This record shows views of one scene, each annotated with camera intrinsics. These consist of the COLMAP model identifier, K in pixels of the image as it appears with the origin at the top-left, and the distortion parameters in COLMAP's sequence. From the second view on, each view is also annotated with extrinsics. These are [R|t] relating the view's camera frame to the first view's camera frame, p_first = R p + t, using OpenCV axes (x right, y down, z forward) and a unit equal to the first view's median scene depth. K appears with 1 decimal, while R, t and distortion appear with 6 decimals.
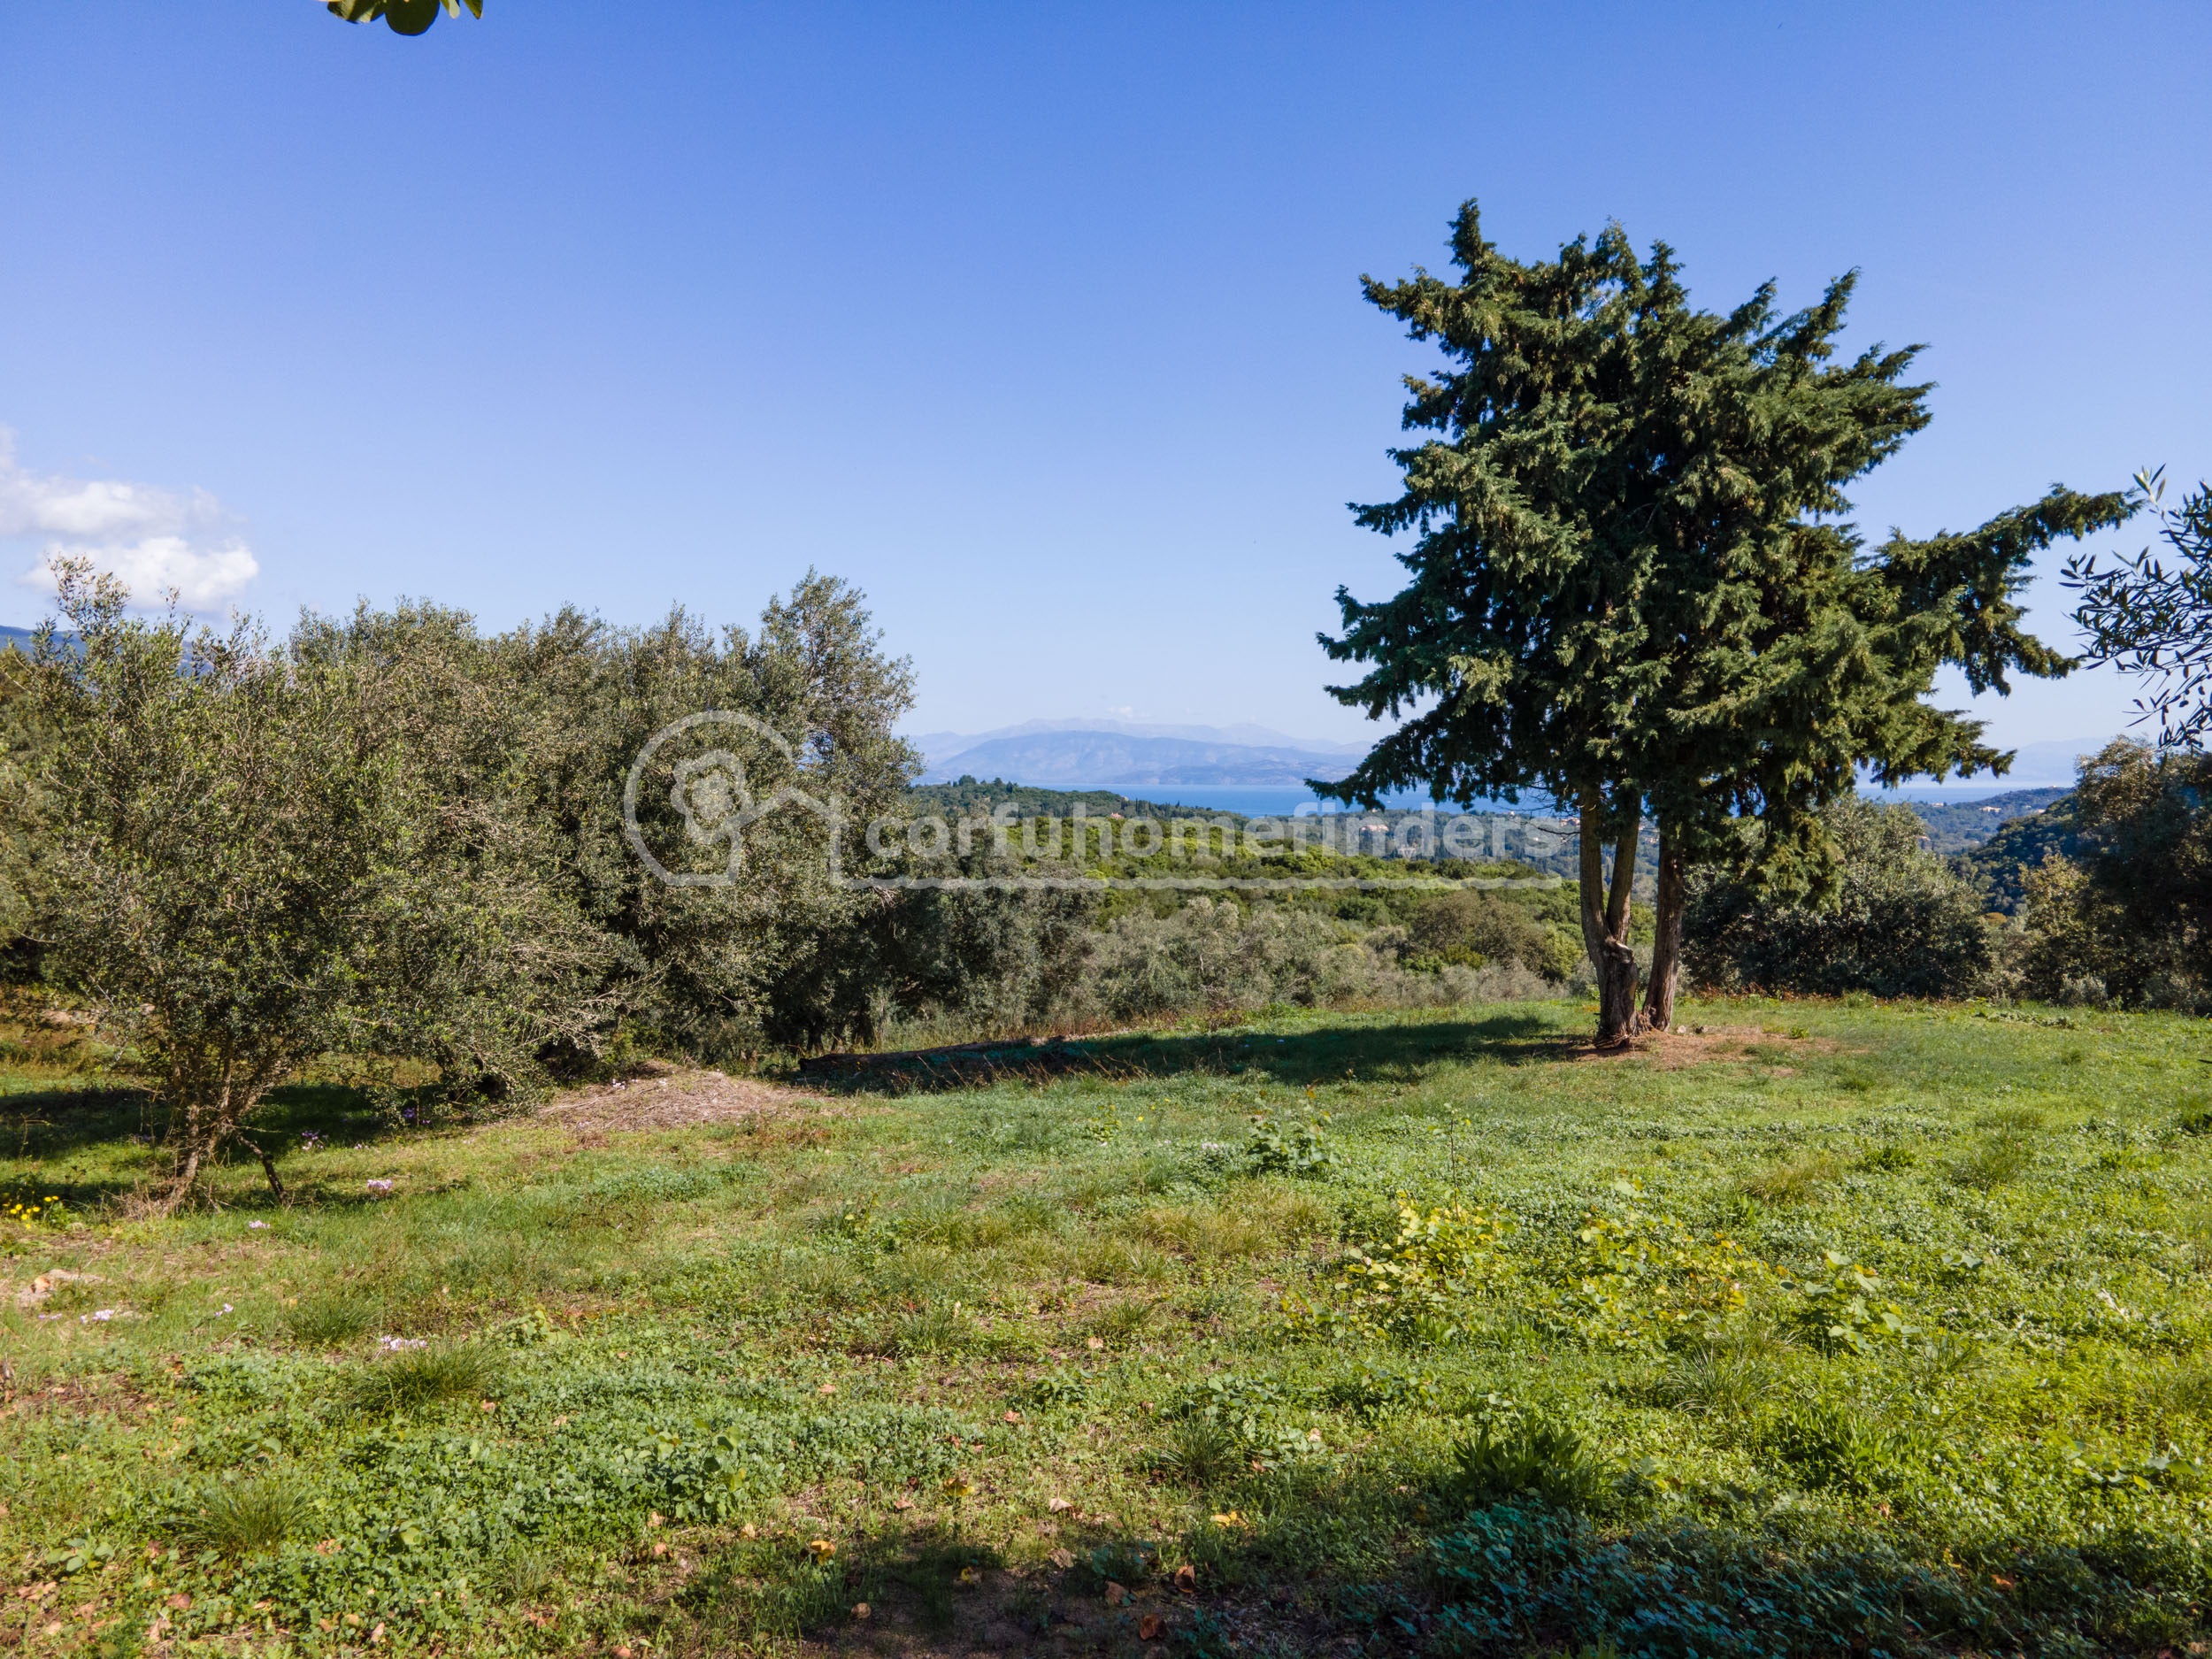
lens RADIAL K [[1521.7, 0, 1106.0], [0, 1521.7, 829.5], [0, 0, 1]] dist [0.010376, 0.037711]
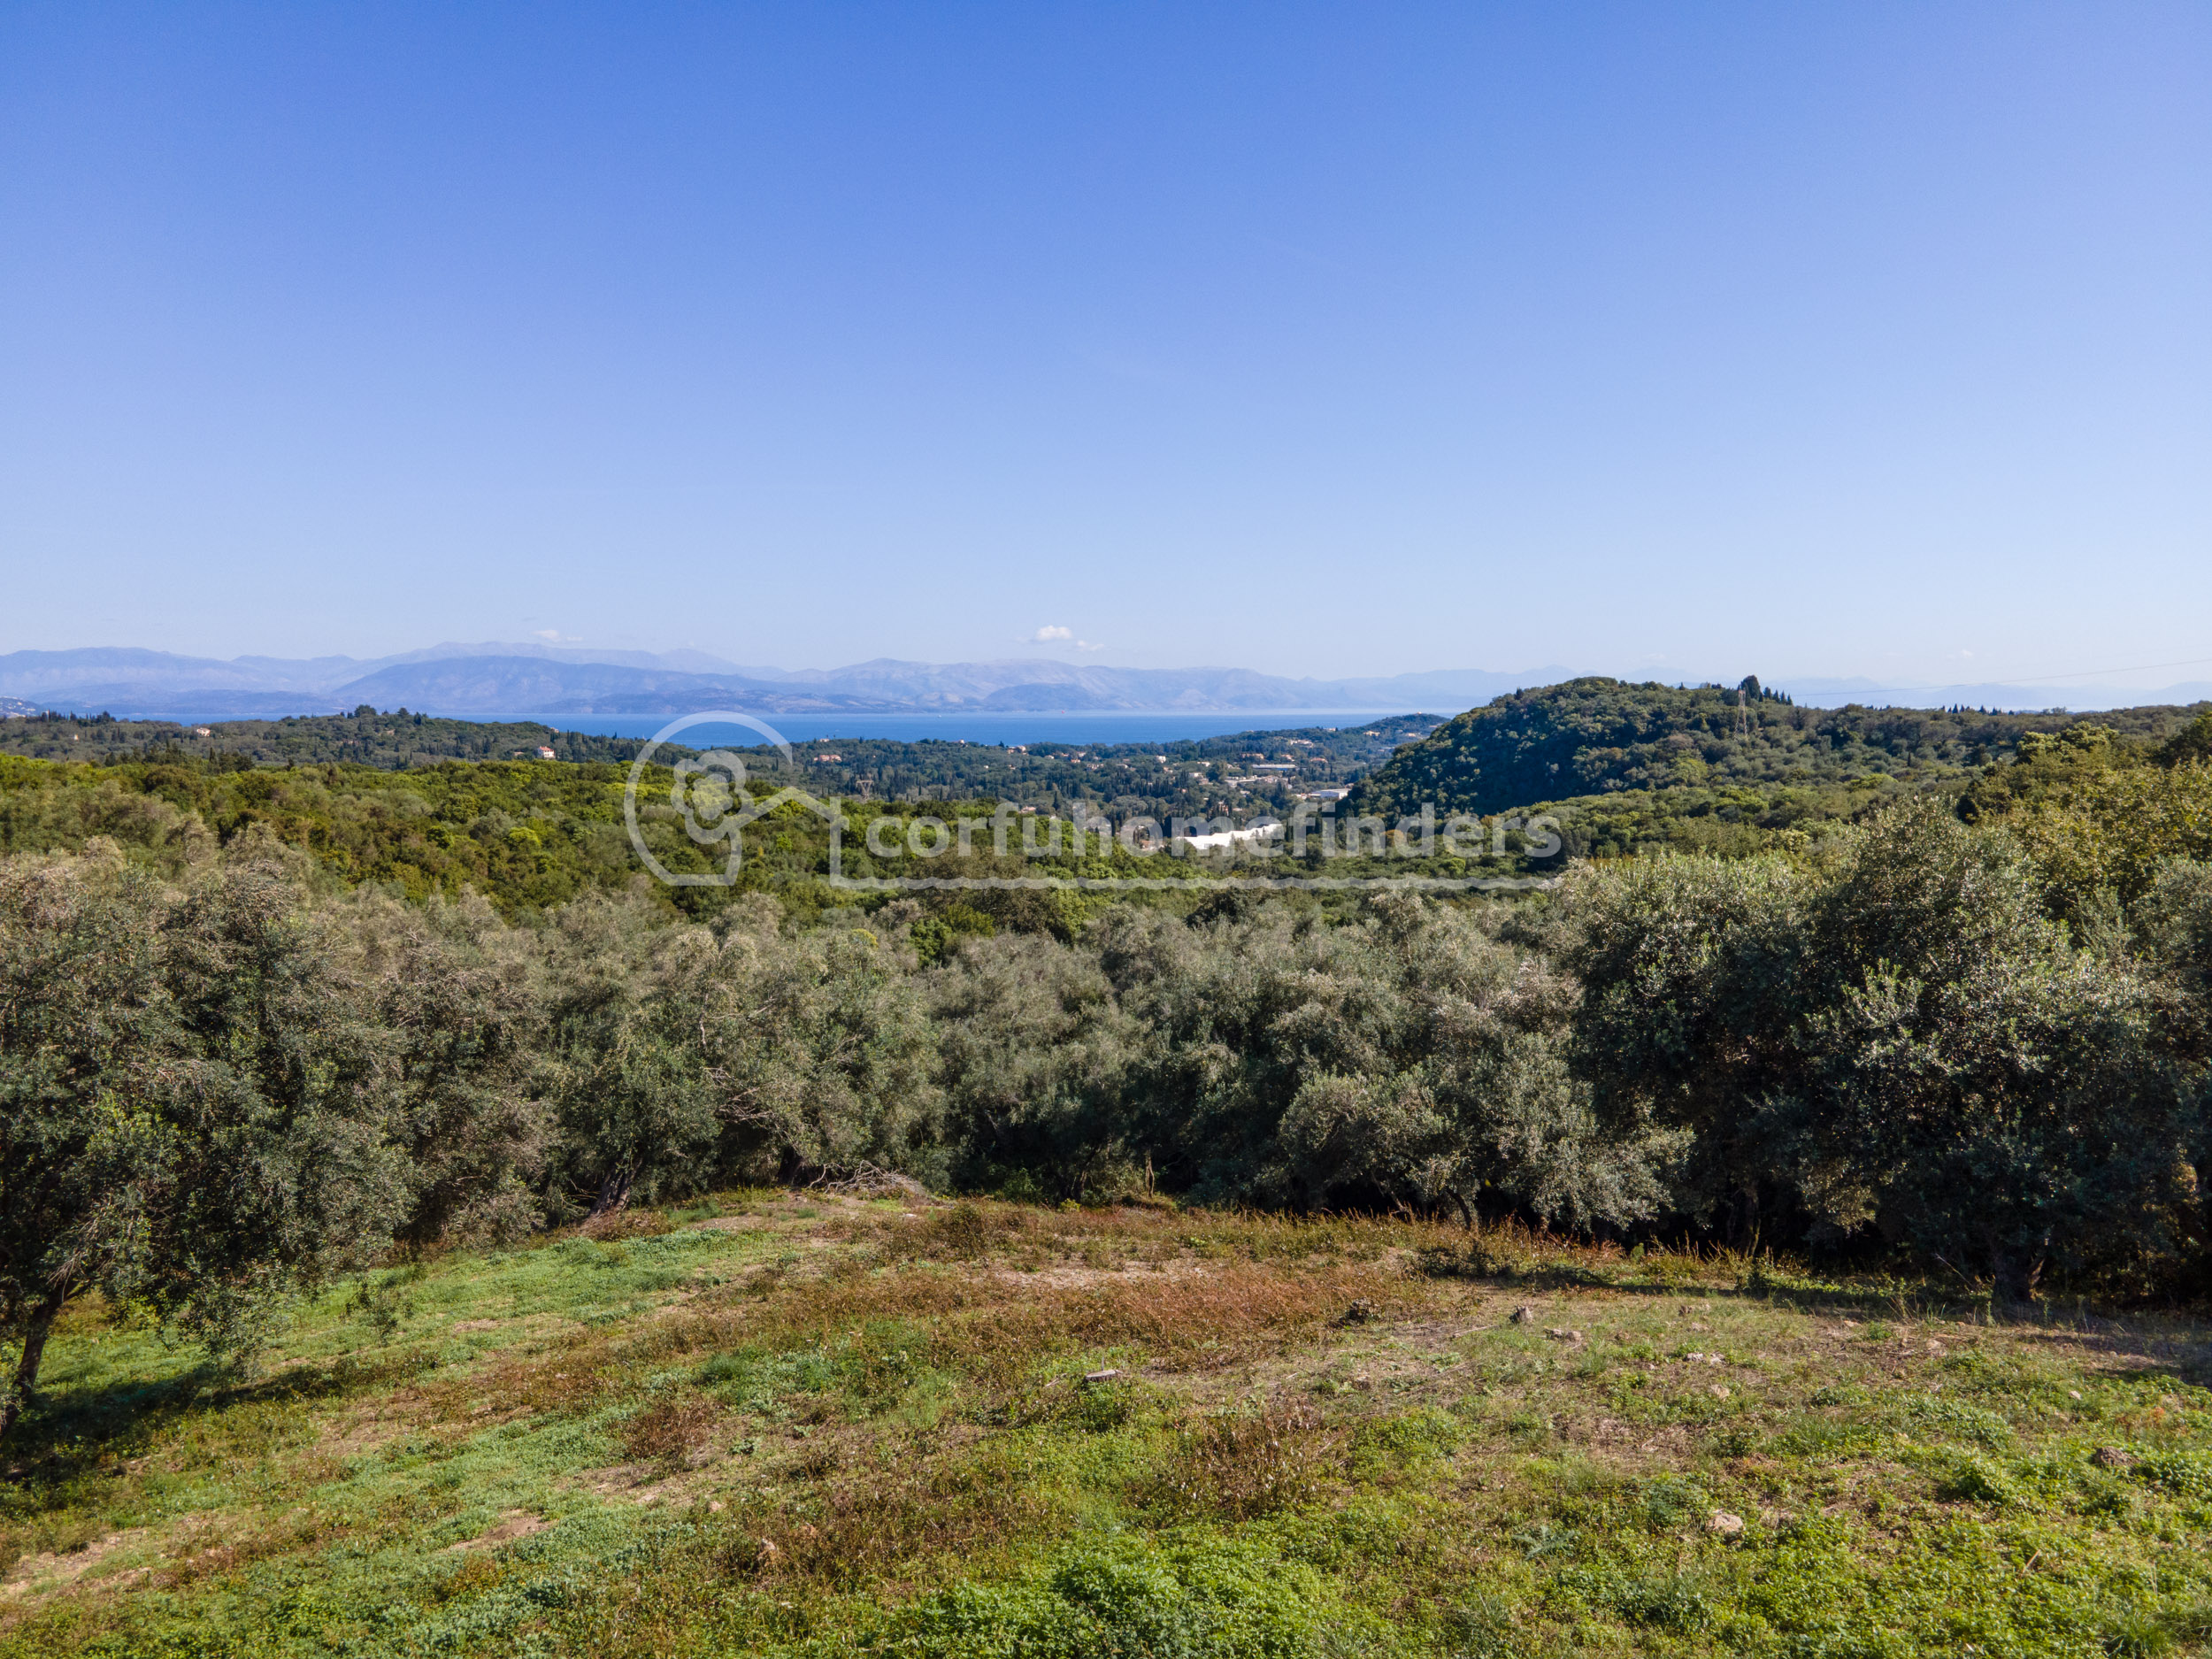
lens RADIAL K [[1521.7, 0, 1106.0], [0, 1521.7, 829.5], [0, 0, 1]] dist [0.010376, 0.037711]
pose [[0.936381, -0.032579, 0.349471, -0.000681], [0.016056, 0.998616, 0.050073, -0.010024], [-0.350619, -0.041276, 0.935608, 0.103925]]
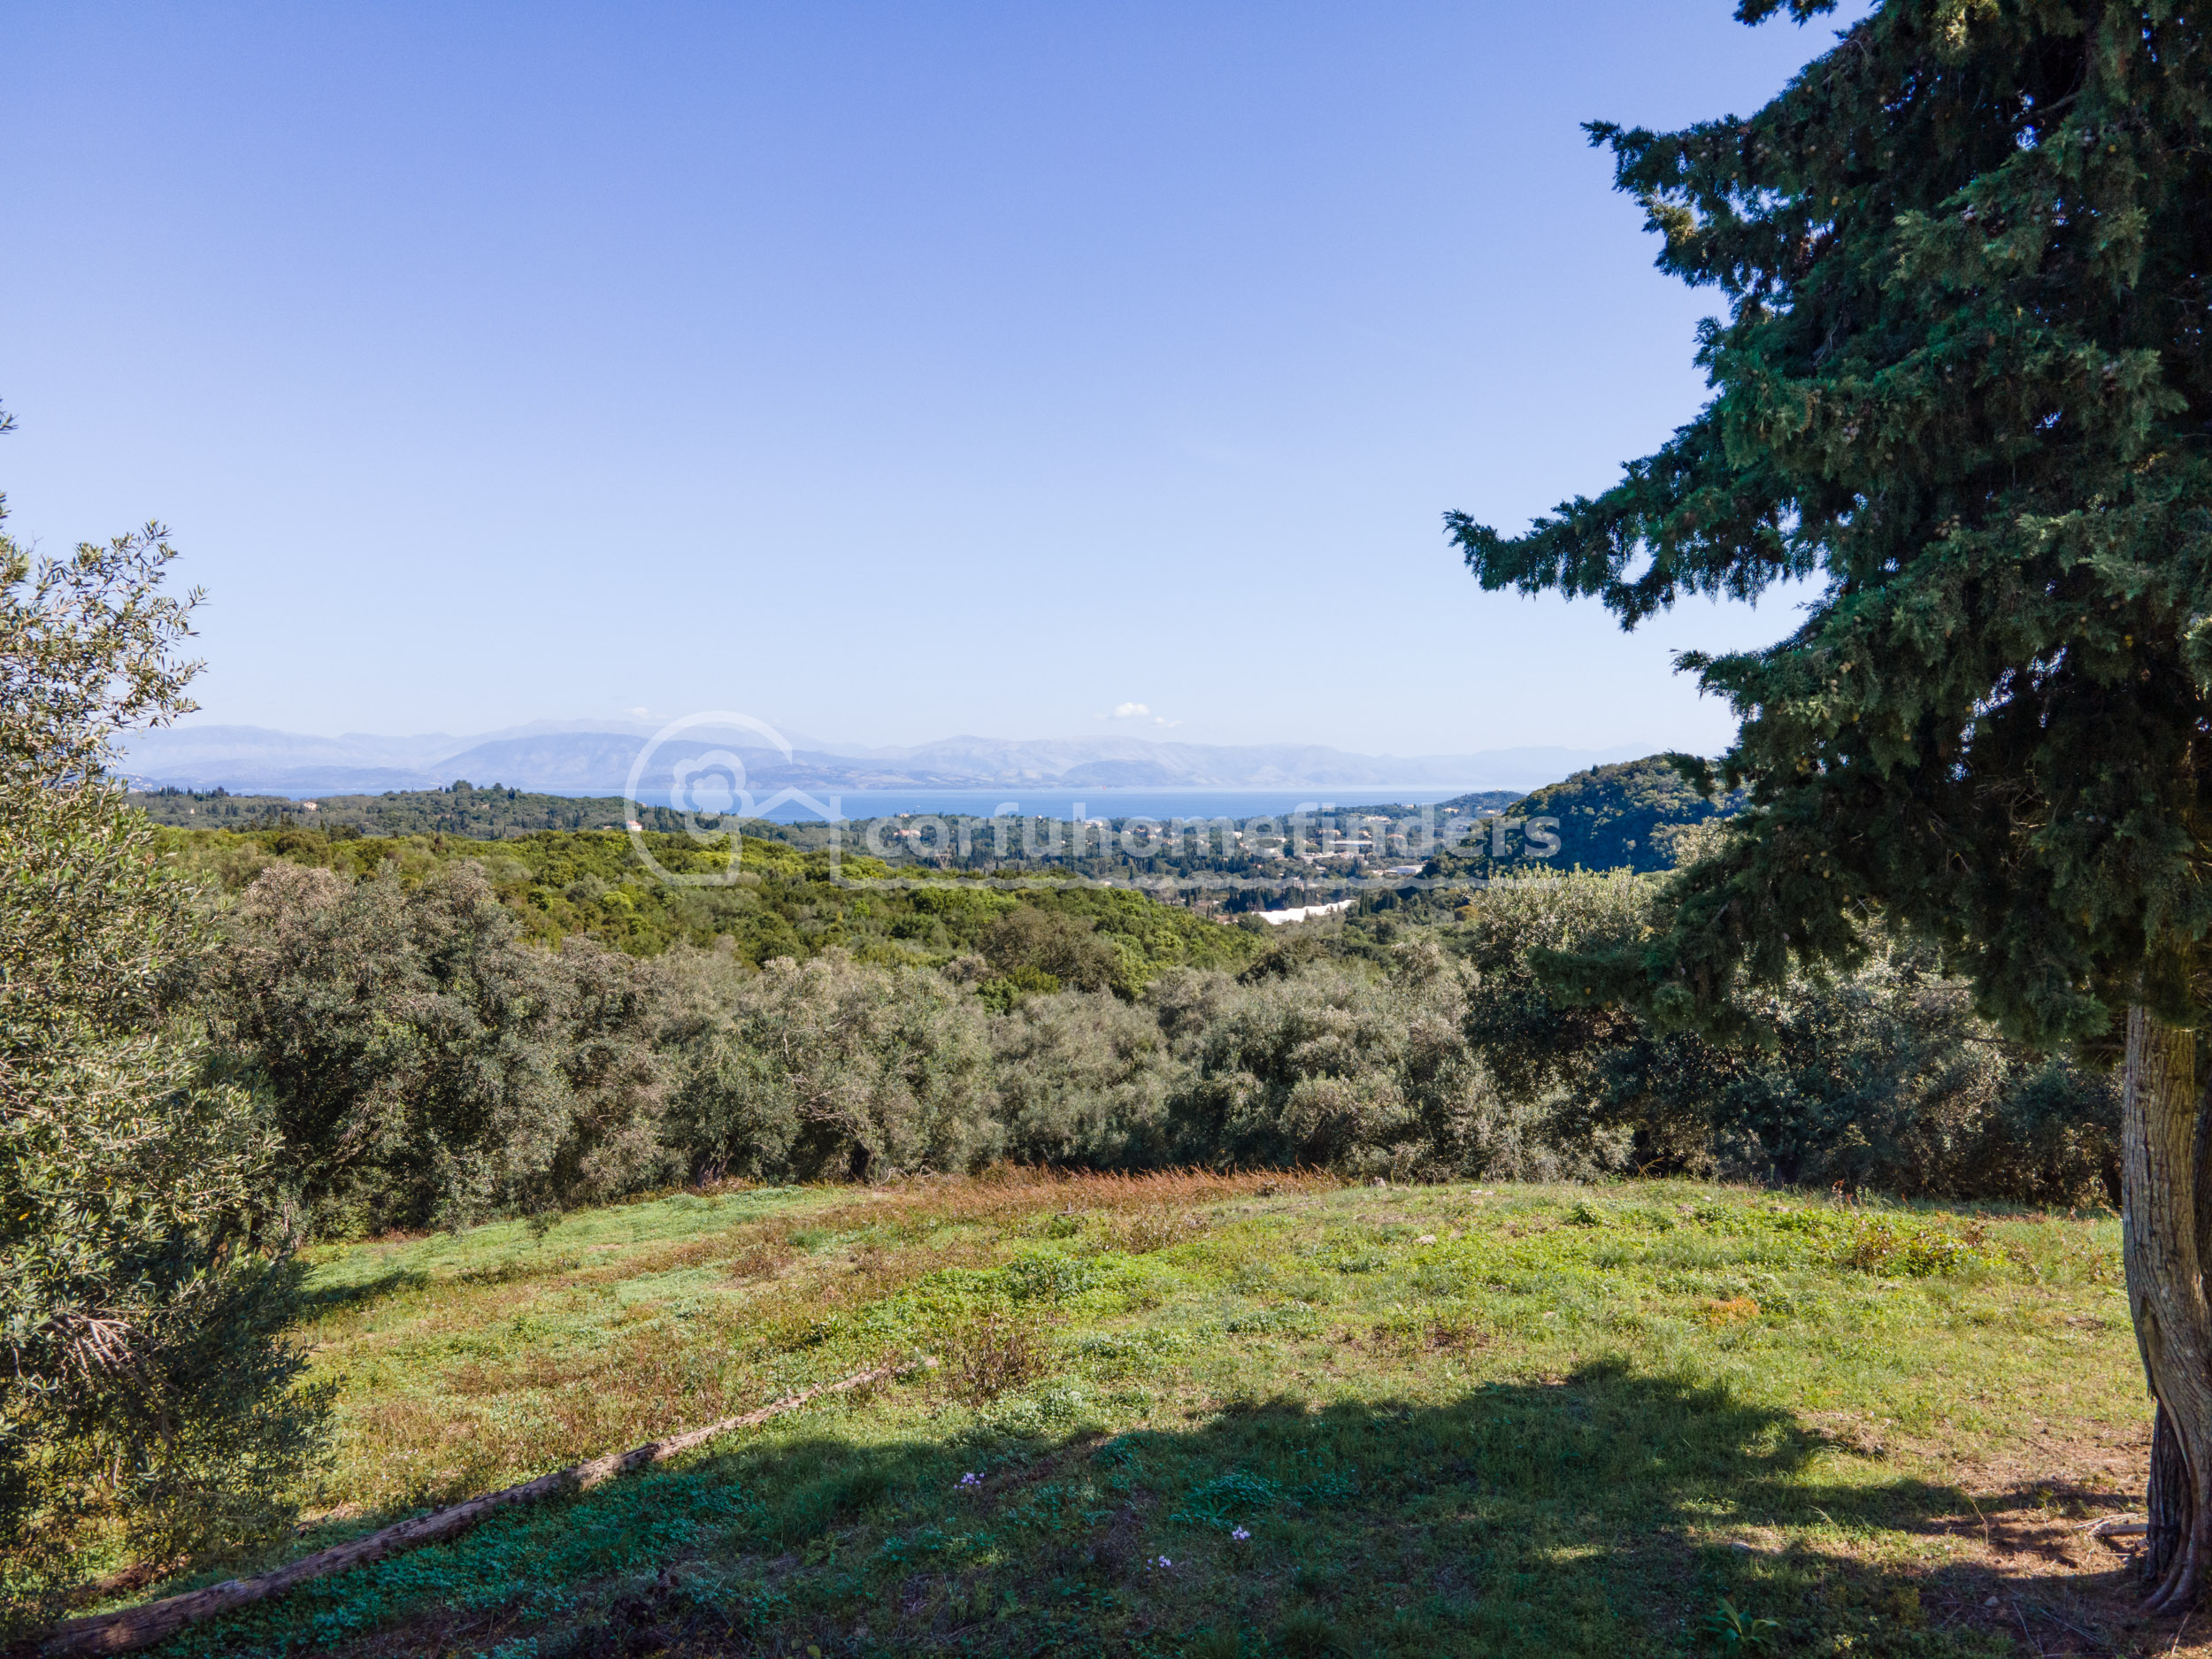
lens RADIAL K [[1523.4, 0, 1106.0], [0, 1523.4, 829.5], [0, 0, 1]] dist [0.027852, -0.004465]
pose [[0.953183, -0.011110, 0.302191, -0.004797], [0.011984, 0.999928, -0.001039, -0.005719], [-0.302158, 0.004612, 0.953247, 0.070034]]
